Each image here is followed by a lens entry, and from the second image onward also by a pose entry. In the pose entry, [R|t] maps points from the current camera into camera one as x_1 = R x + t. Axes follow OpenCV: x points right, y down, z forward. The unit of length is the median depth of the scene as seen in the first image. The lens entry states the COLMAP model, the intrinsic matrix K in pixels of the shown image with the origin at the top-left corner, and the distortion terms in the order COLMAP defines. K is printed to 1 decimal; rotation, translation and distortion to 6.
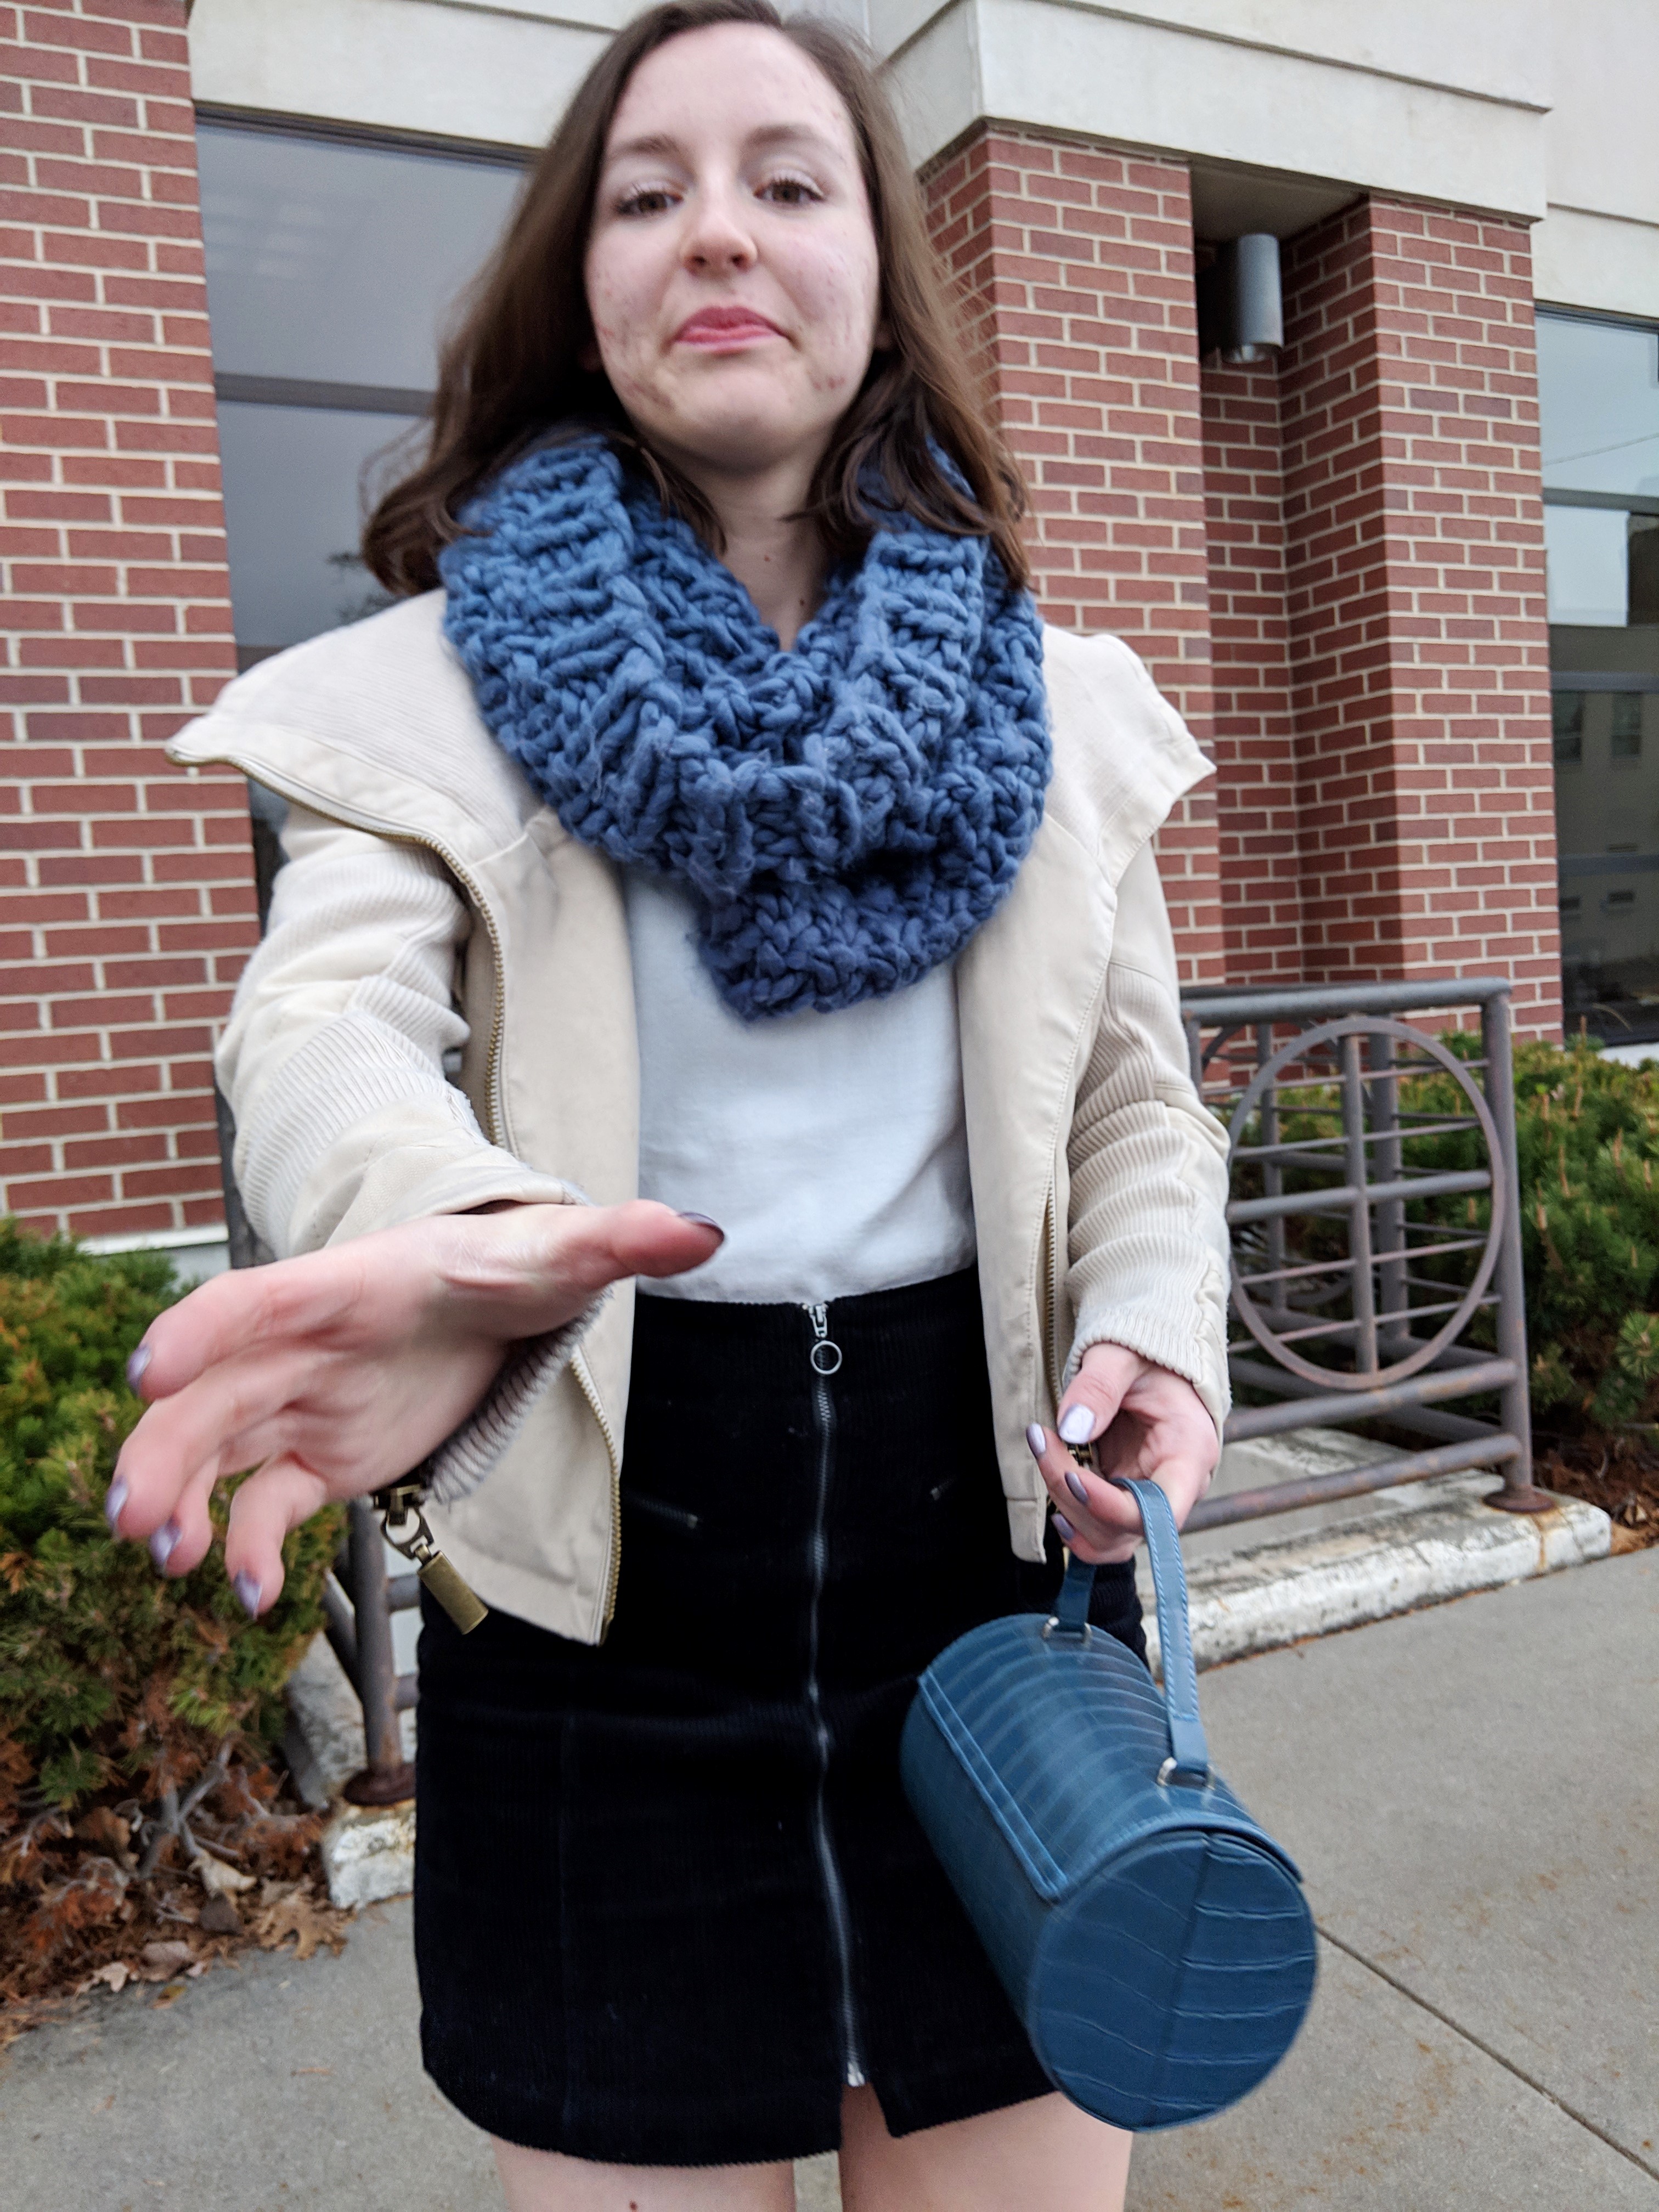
lens RADIAL K [[1818.9, 0, 834.8], [0, 1818.9, 1073.5], [0, 0, 1]] dist [0.035216, -0.101483]
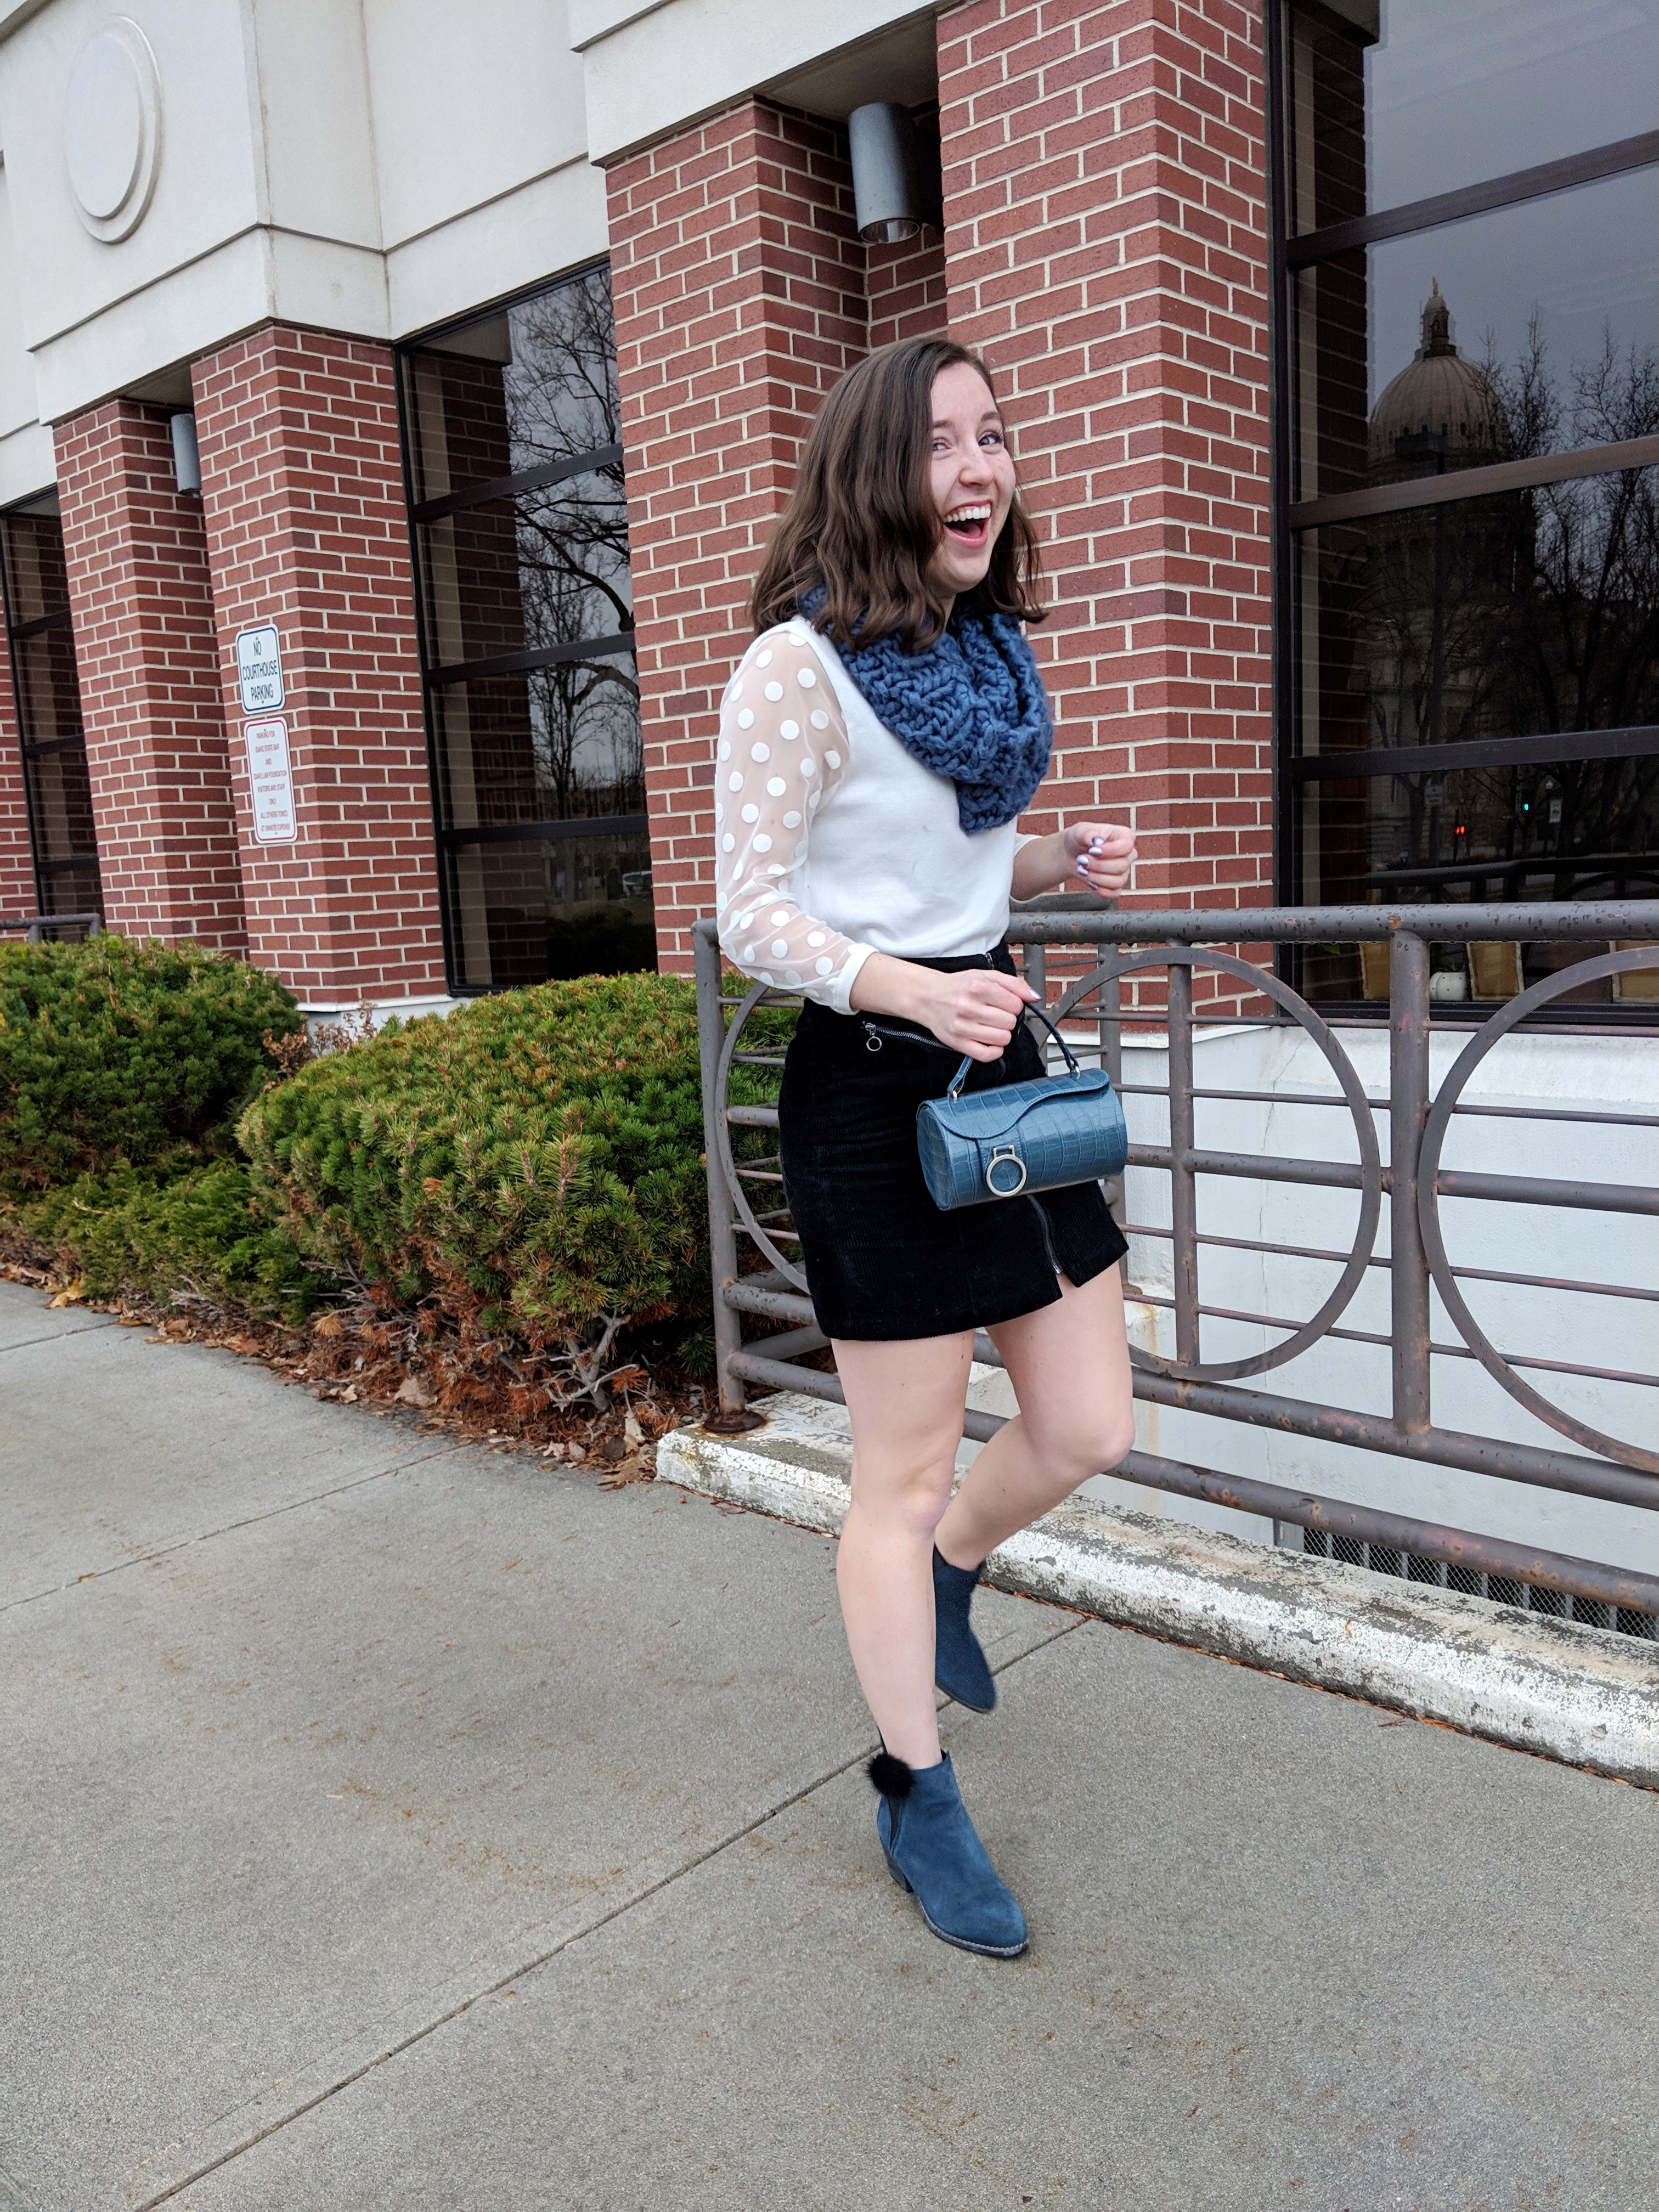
lens RADIAL K [[1806.9, 0, 829.5], [0, 1806.9, 1106.0], [0, 0, 1]] dist [-0.001627, -0.101194]
pose [[0.339892, 0.176421, -0.923769, 0.751070], [-0.038522, 0.984035, 0.173756, -0.072748], [0.939675, -0.023473, 0.341262, 0.432367]]
